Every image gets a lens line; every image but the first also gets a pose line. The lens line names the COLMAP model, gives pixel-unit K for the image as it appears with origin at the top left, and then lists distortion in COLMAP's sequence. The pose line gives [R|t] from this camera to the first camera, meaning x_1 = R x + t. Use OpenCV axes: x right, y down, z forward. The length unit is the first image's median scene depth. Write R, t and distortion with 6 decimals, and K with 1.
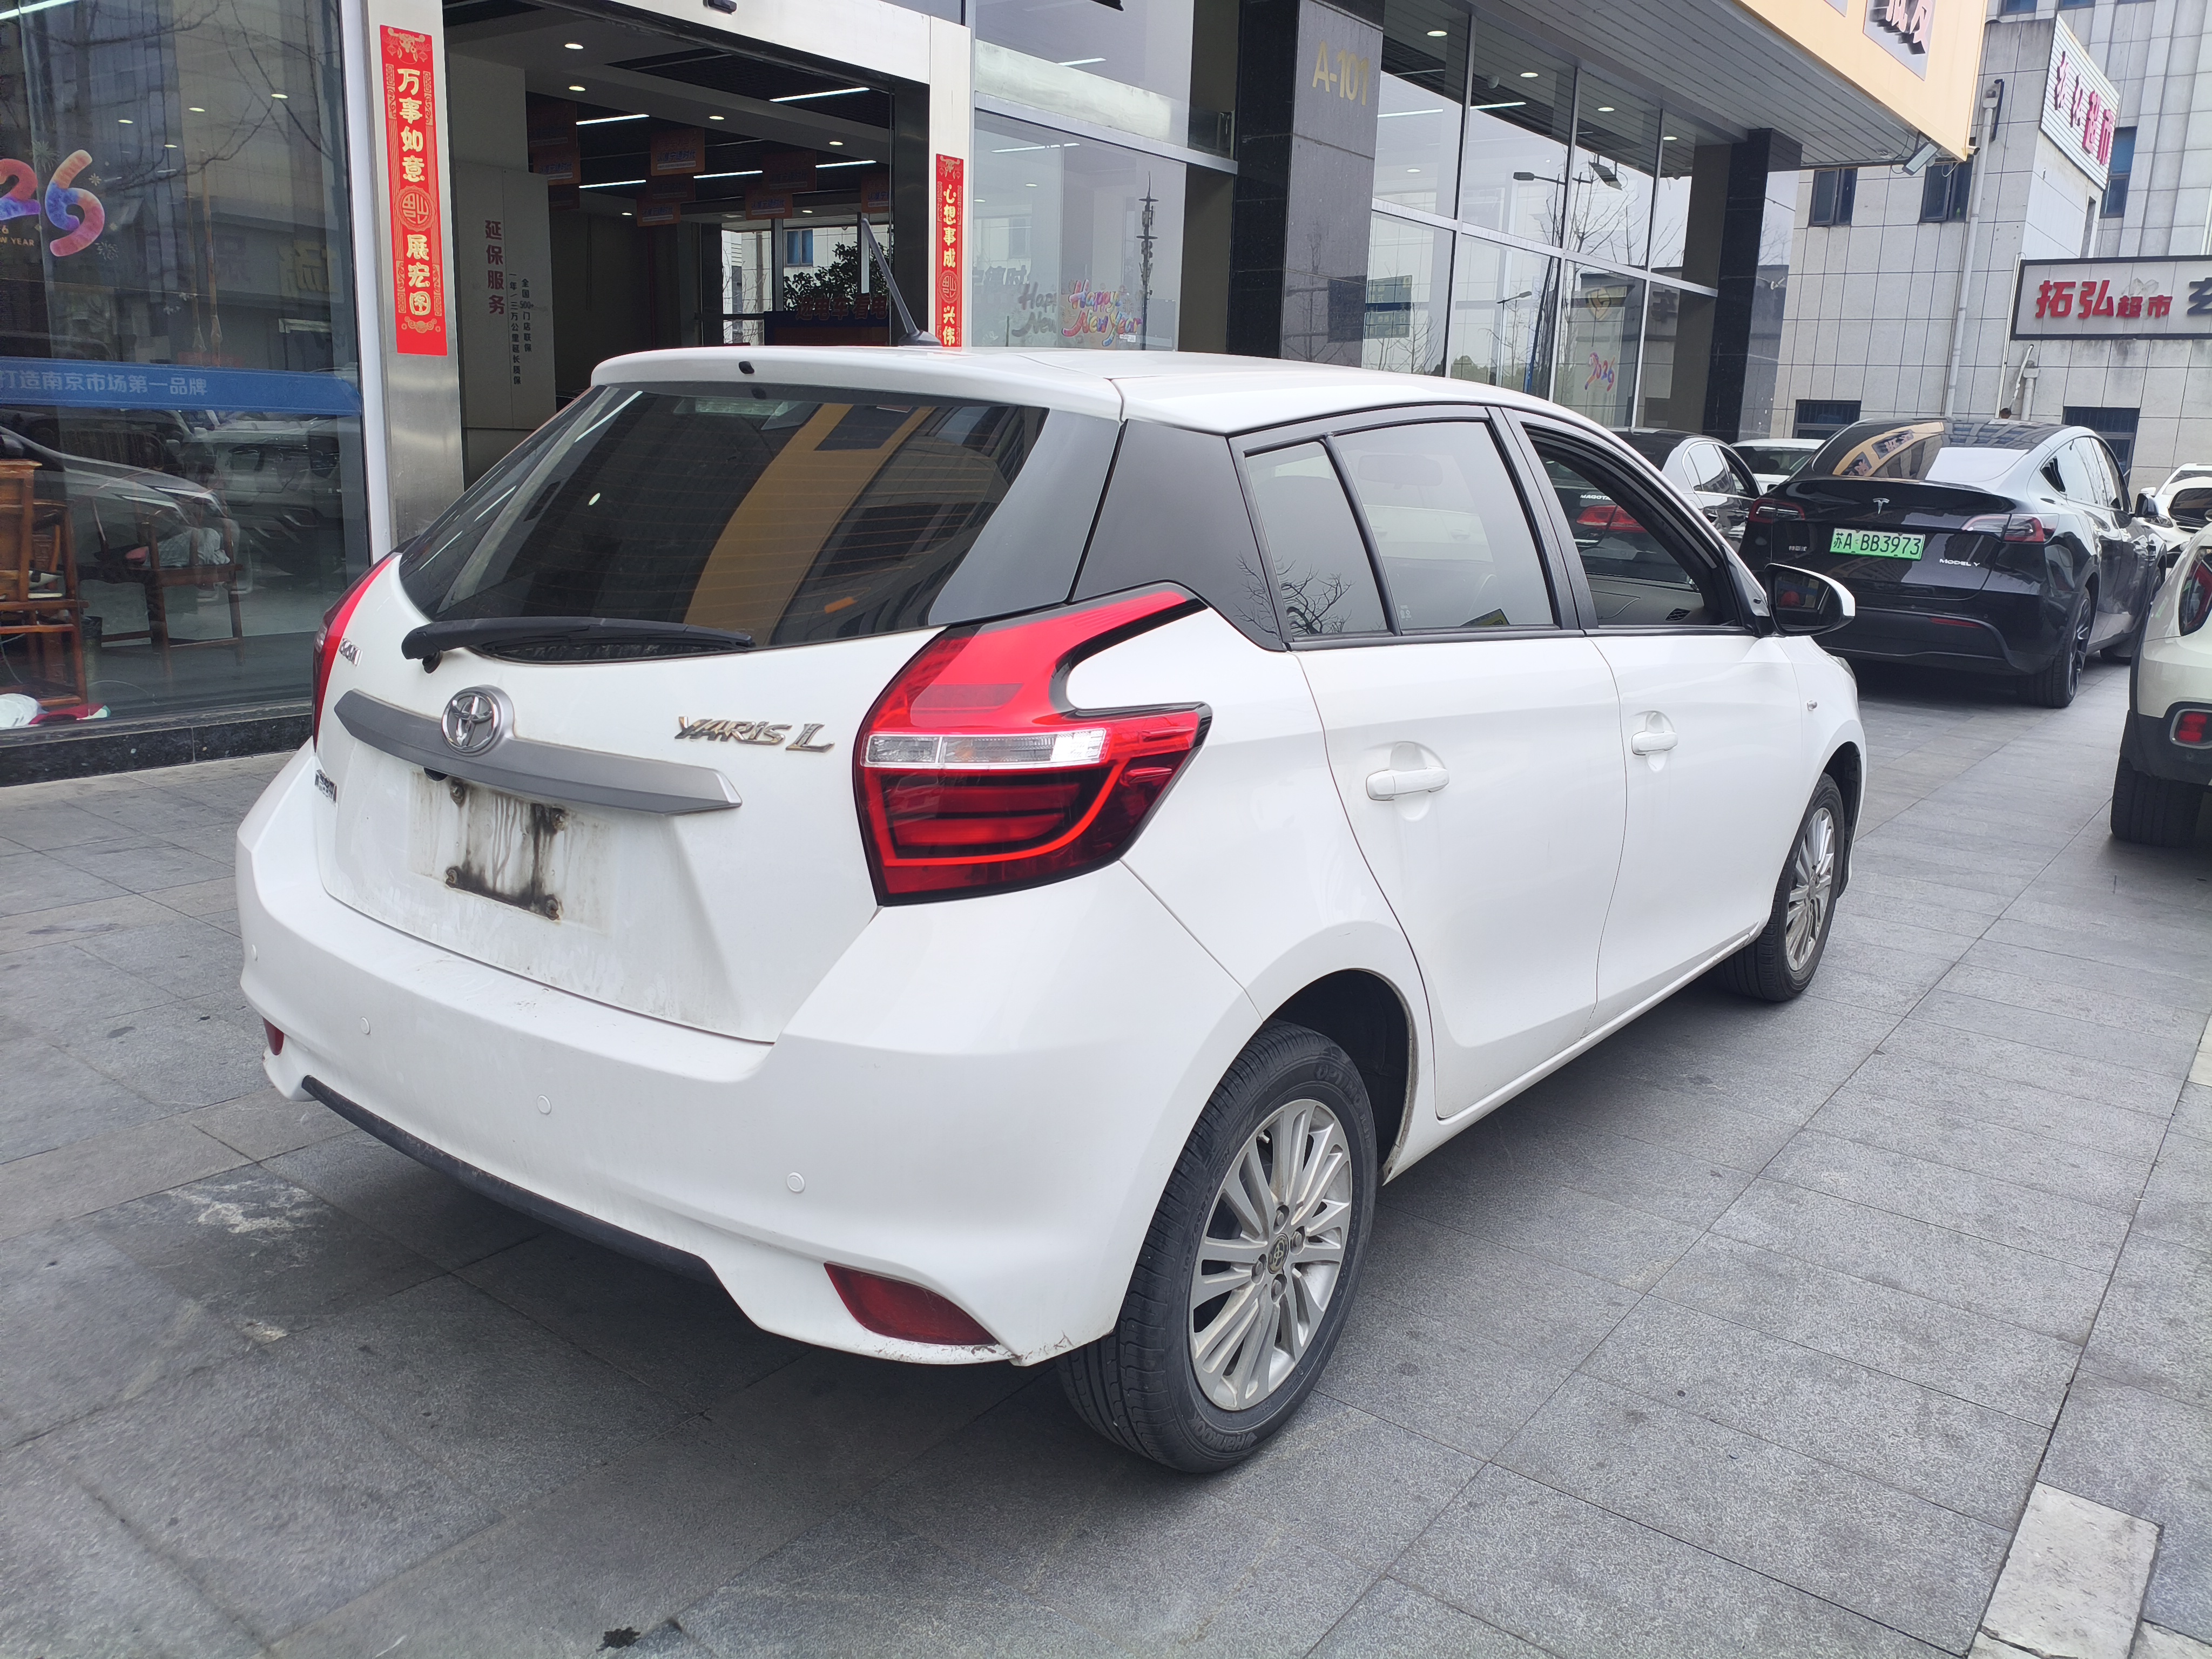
lens RADIAL K [[1651.0, 0, 1159.6], [0, 1651.0, 824.5], [0, 0, 1]] dist [0.020242, -0.031707]
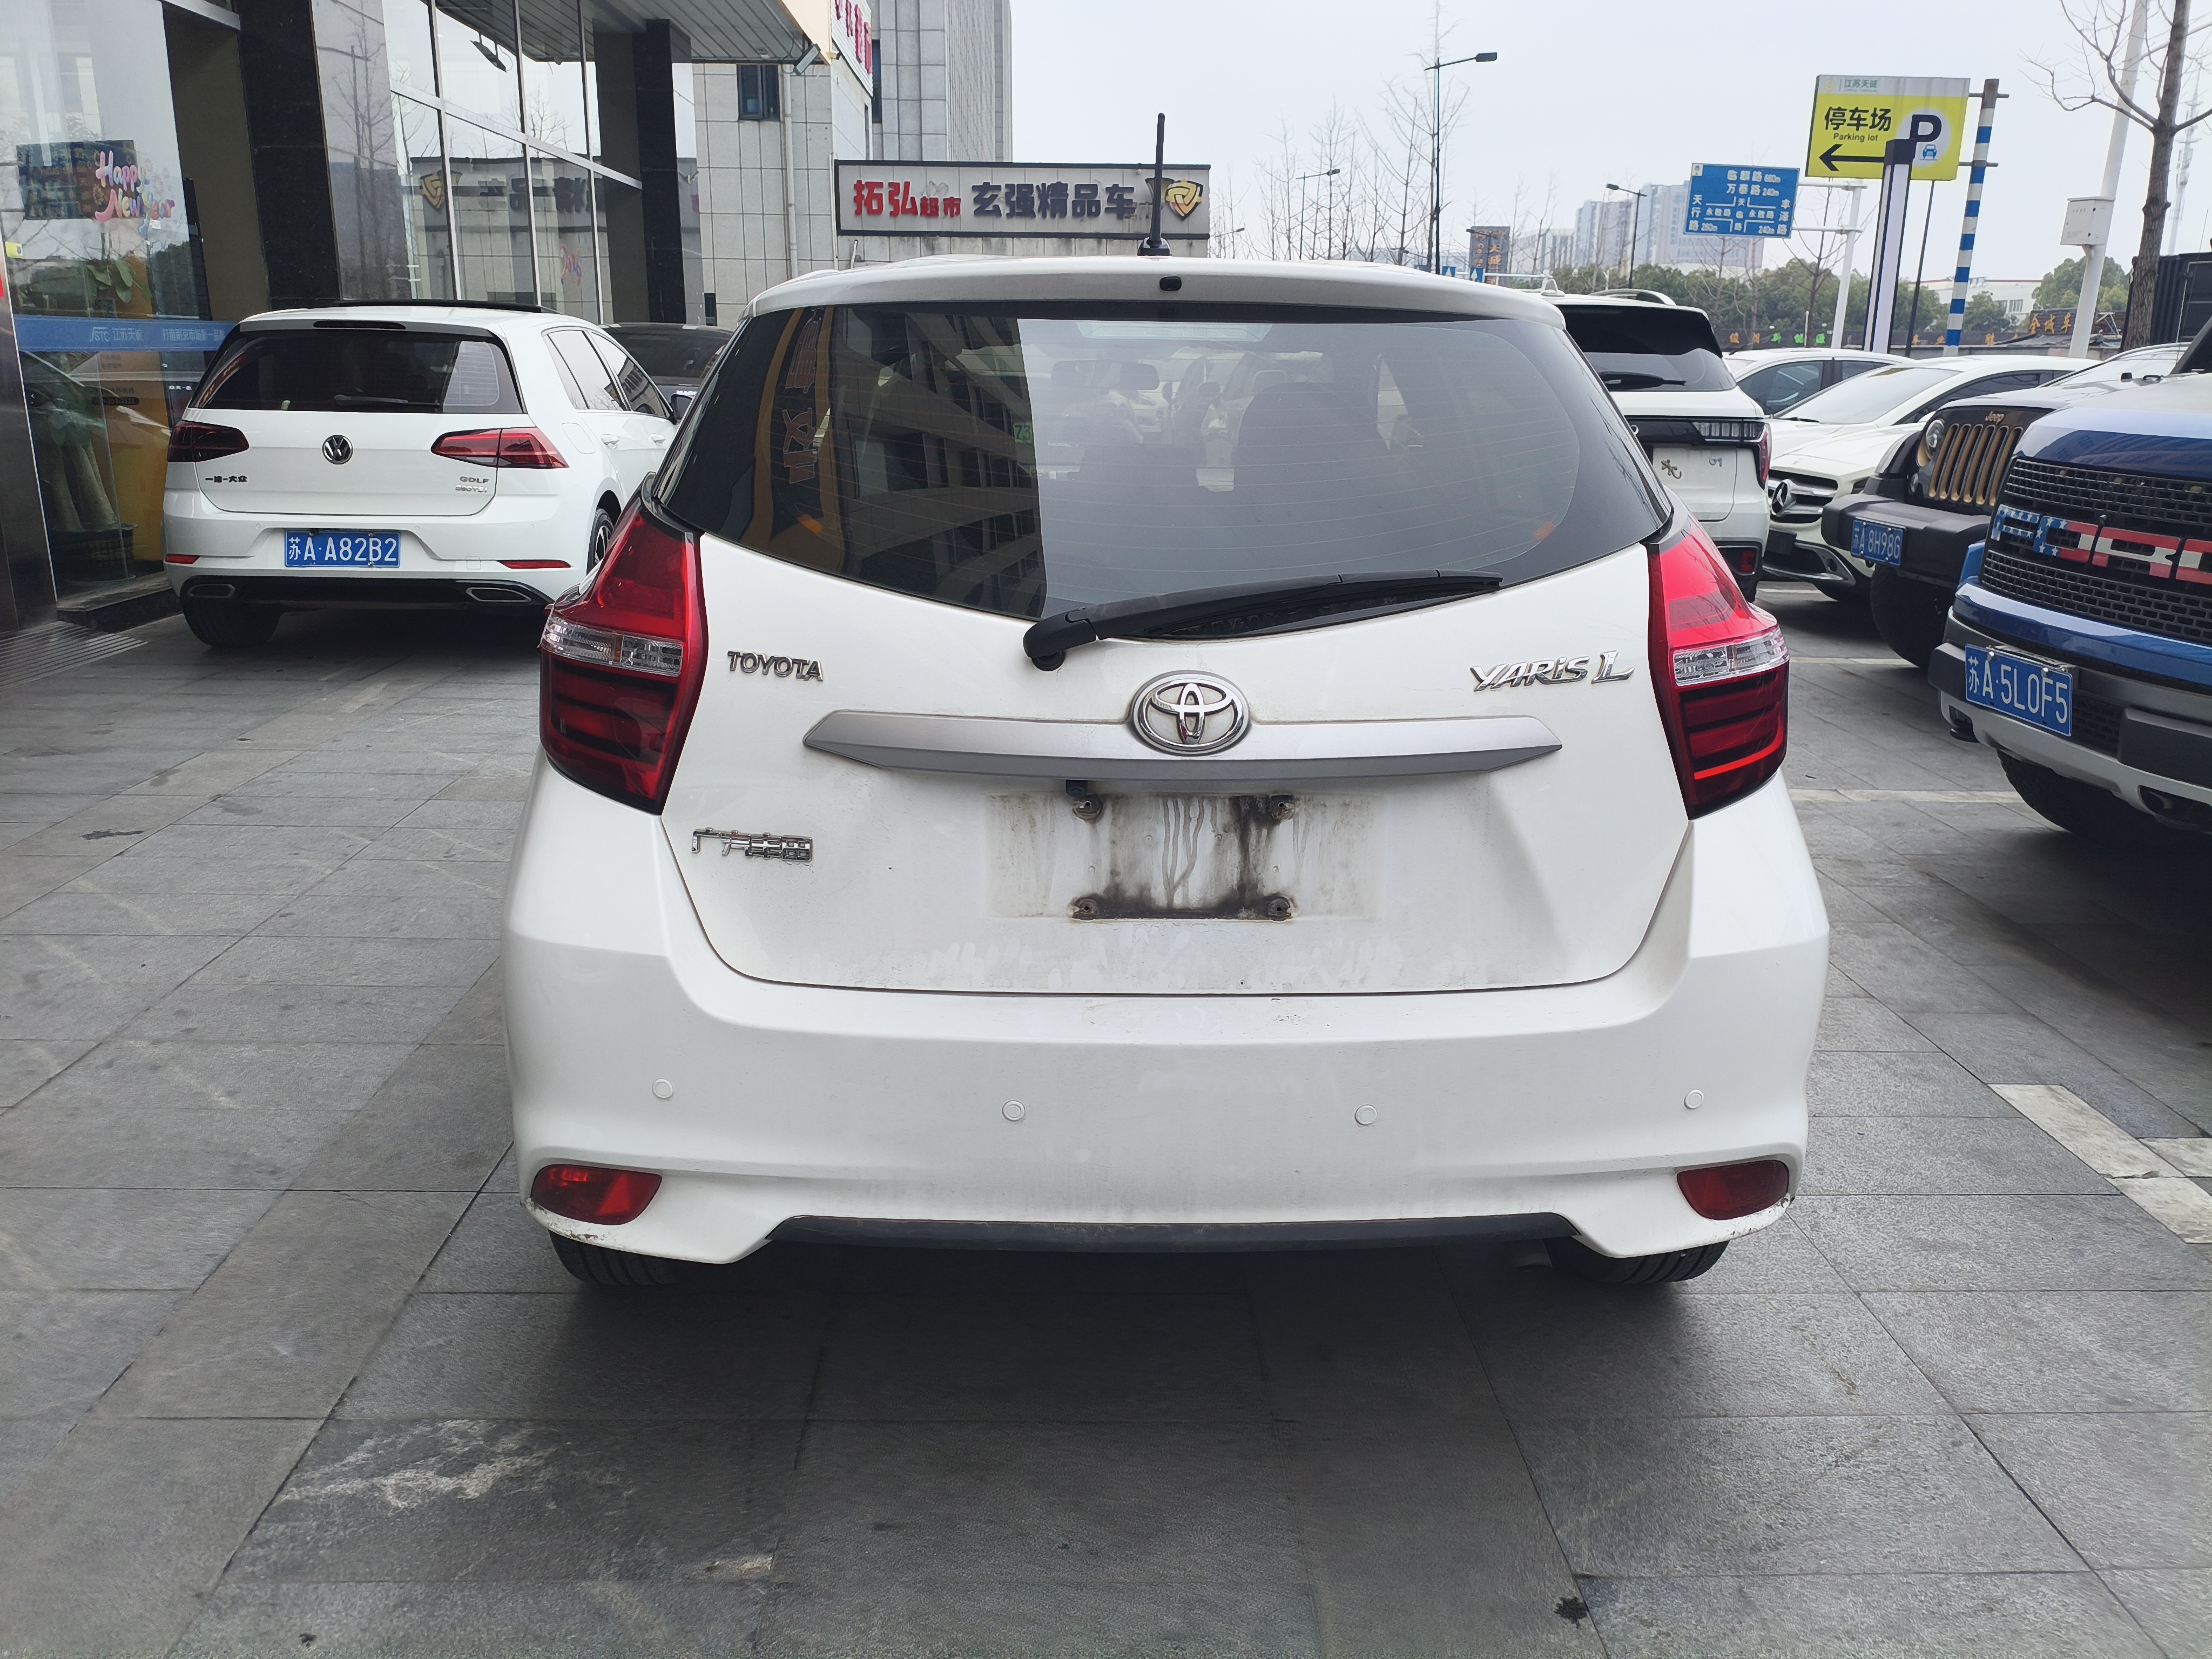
lens RADIAL K [[1651.0, 0, 1111.0], [0, 1651.0, 806.8], [0, 0, 1]] dist [0.020242, -0.031707]
pose [[0.795262, -0.187212, 0.576637, -0.656738], [0.157740, 0.982265, 0.101359, -0.074693], [-0.585386, 0.010352, 0.810689, 0.232966]]
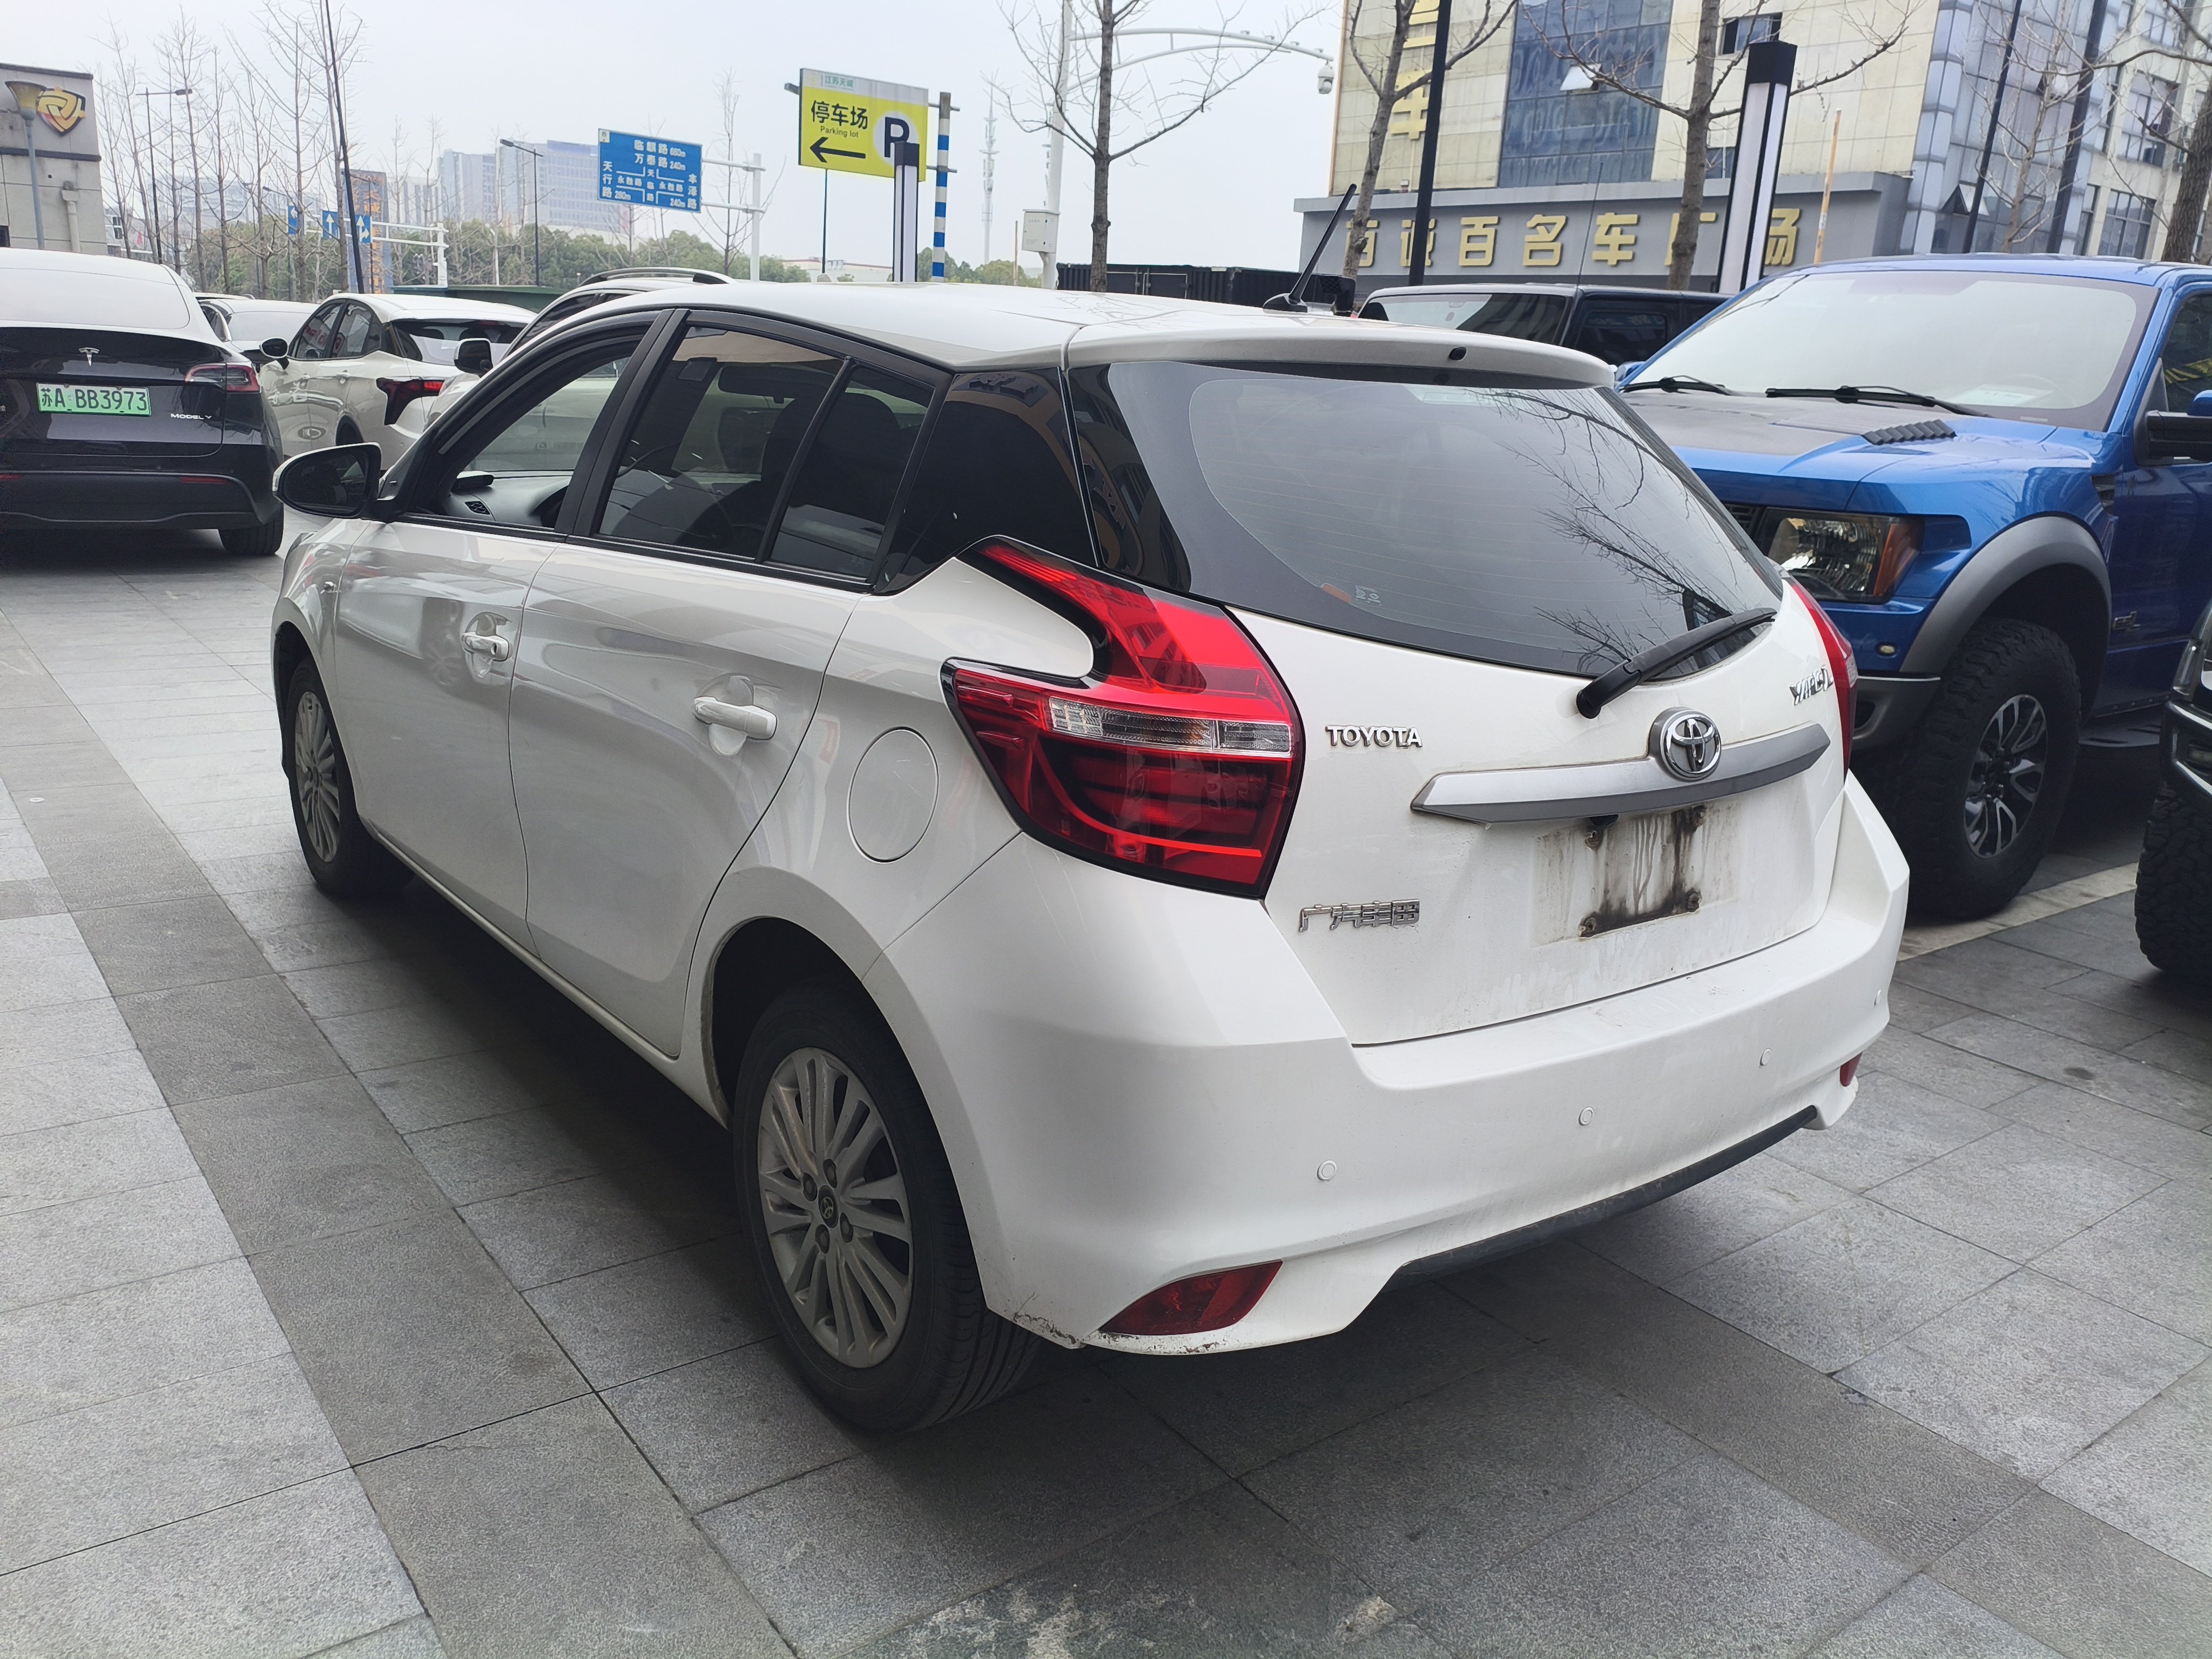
lens RADIAL K [[1651.0, 0, 1119.2], [0, 1651.0, 844.7], [0, 0, 1]] dist [0.020242, -0.031707]
pose [[0.307973, -0.287438, 0.906936, -0.995158], [0.175657, 0.954059, 0.242724, -0.211904], [-0.935039, 0.084557, 0.344315, 0.681995]]
